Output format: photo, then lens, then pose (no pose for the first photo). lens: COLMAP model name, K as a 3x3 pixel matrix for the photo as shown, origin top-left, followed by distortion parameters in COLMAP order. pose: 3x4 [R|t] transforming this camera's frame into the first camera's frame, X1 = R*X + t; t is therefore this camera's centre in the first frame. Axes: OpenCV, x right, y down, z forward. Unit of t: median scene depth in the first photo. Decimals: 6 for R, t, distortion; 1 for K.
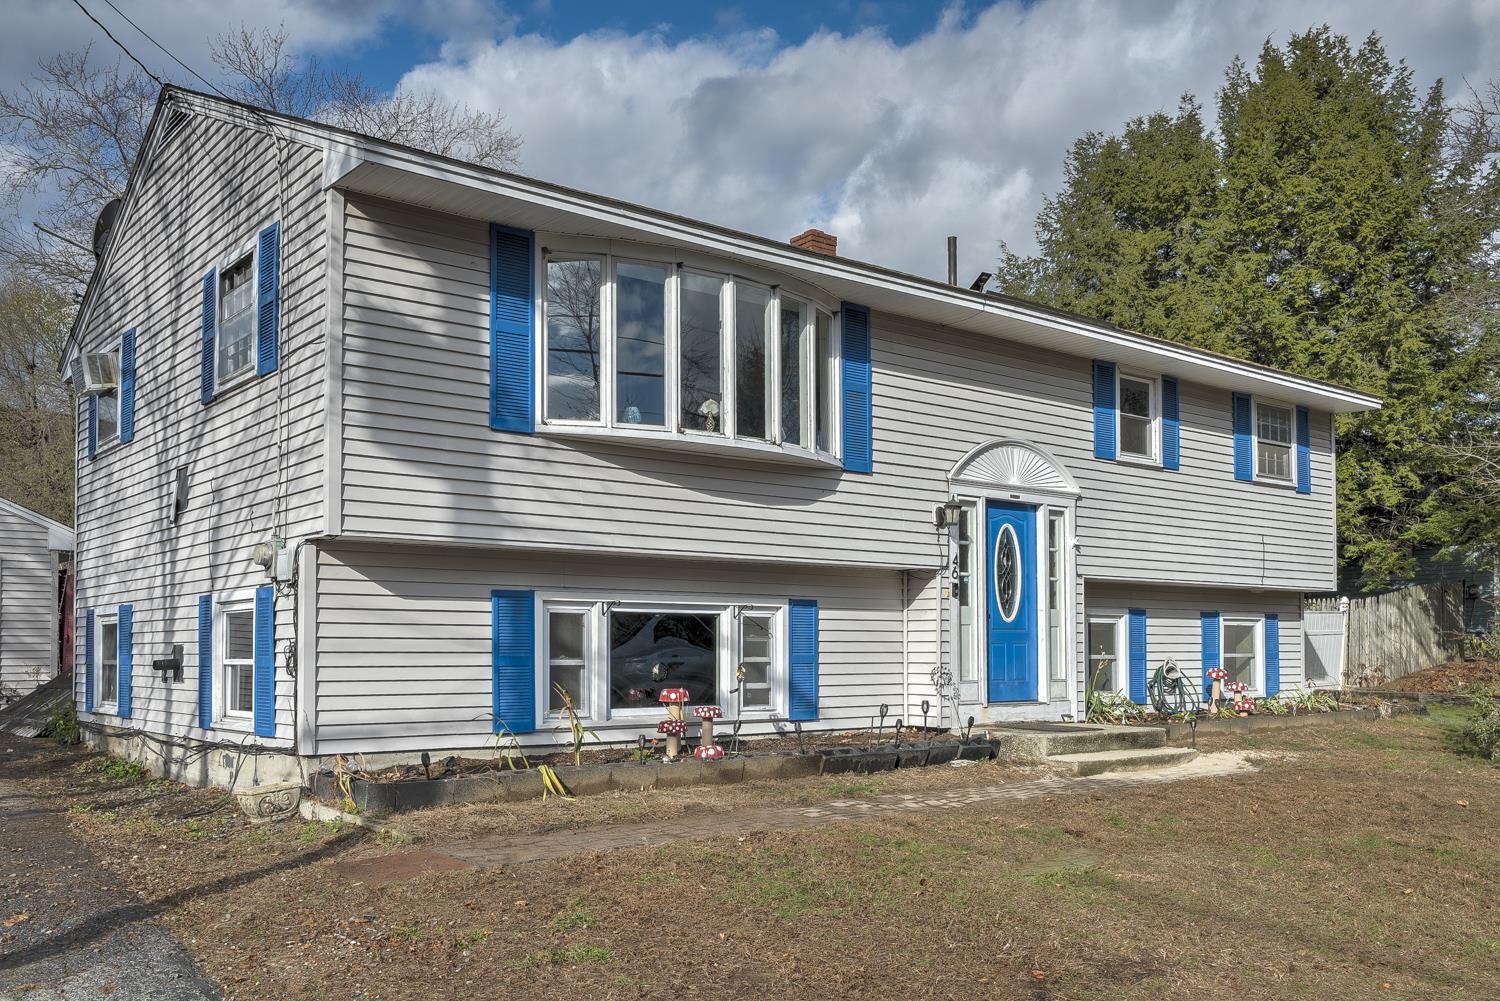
lens RADIAL K [[1309.0, 0, 741.0], [0, 1309.0, 605.0], [0, 0, 1]] dist [-0.032006, 0.045865]
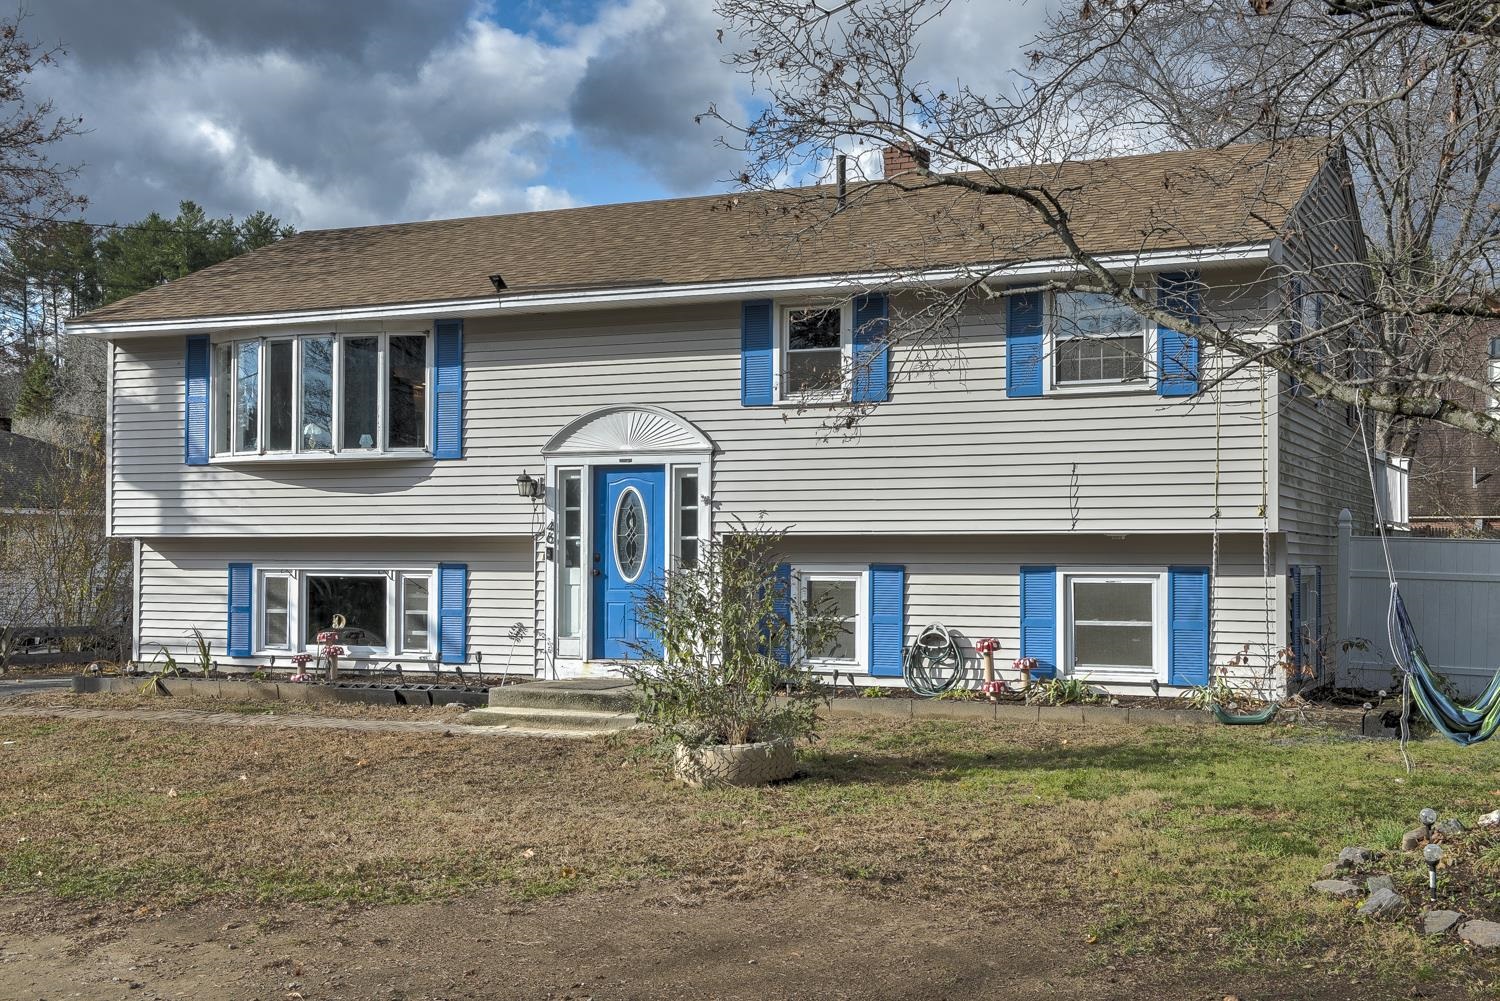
lens RADIAL K [[1855.5, 0, 771.2], [0, 1855.5, 501.6], [0, 0, 1]] dist [0.085526, 0.000000]
pose [[0.434915, -0.025018, -0.900124, 1.728089], [0.028125, 0.999504, -0.014191, -0.029136], [0.900032, -0.019144, 0.435402, 0.509222]]
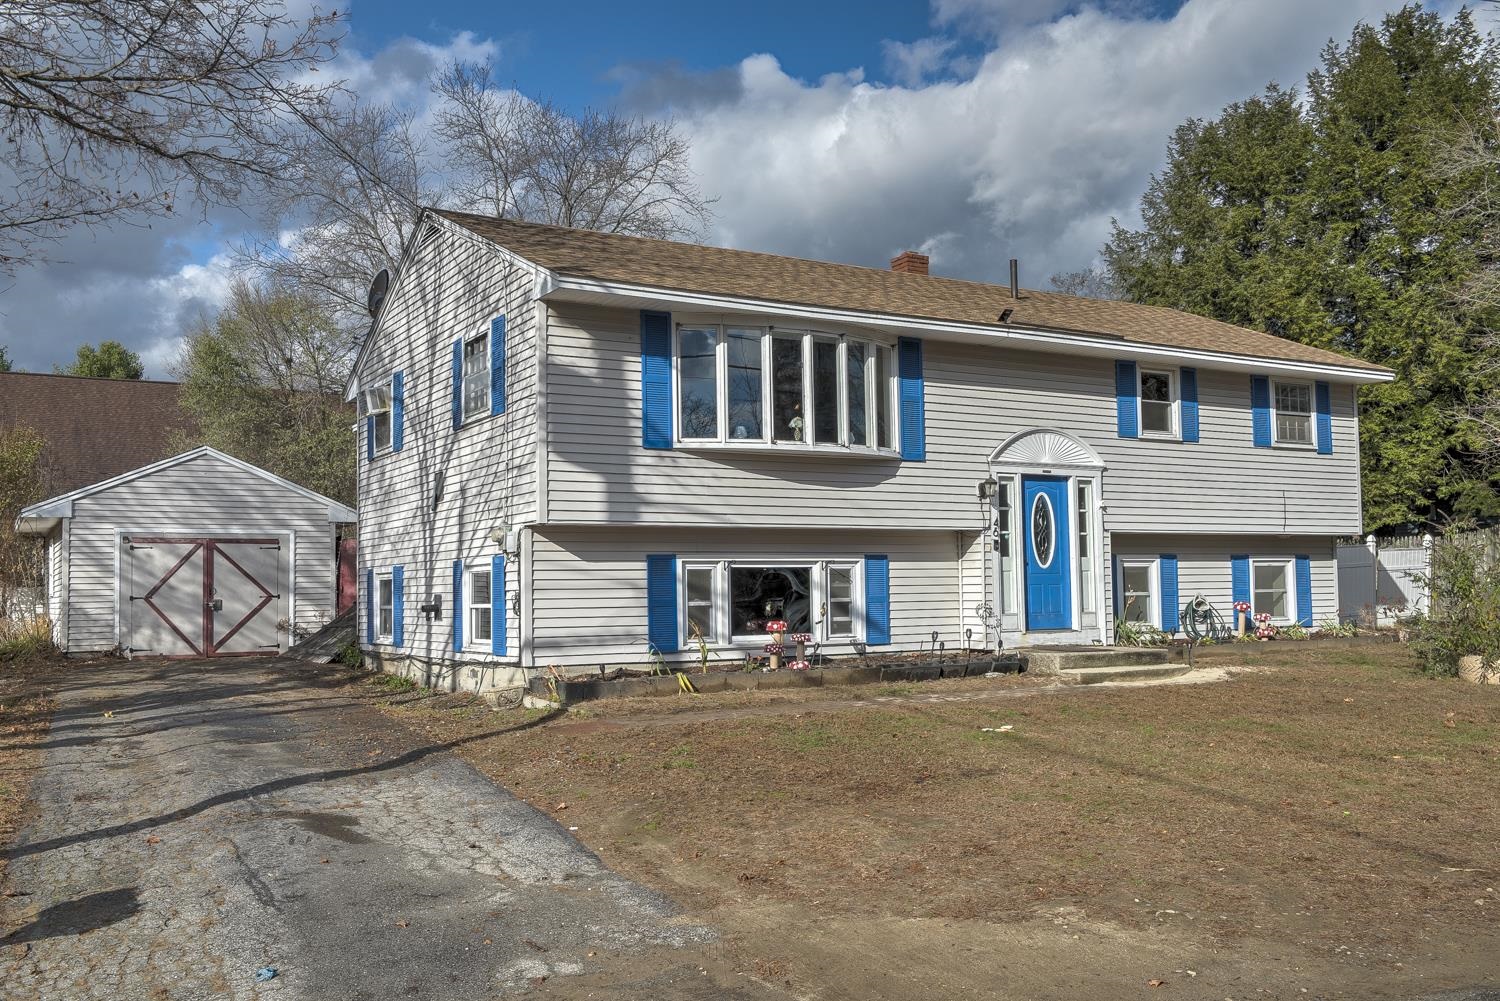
lens RADIAL K [[1327.5, 0, 753.1], [0, 1327.5, 505.1], [0, 0, 1]] dist [-0.005619, 0.001995]
pose [[0.990435, -0.021442, -0.136306, 0.108850], [0.017673, 0.999429, -0.028795, -0.018273], [0.136846, 0.026111, 0.990248, -0.379535]]
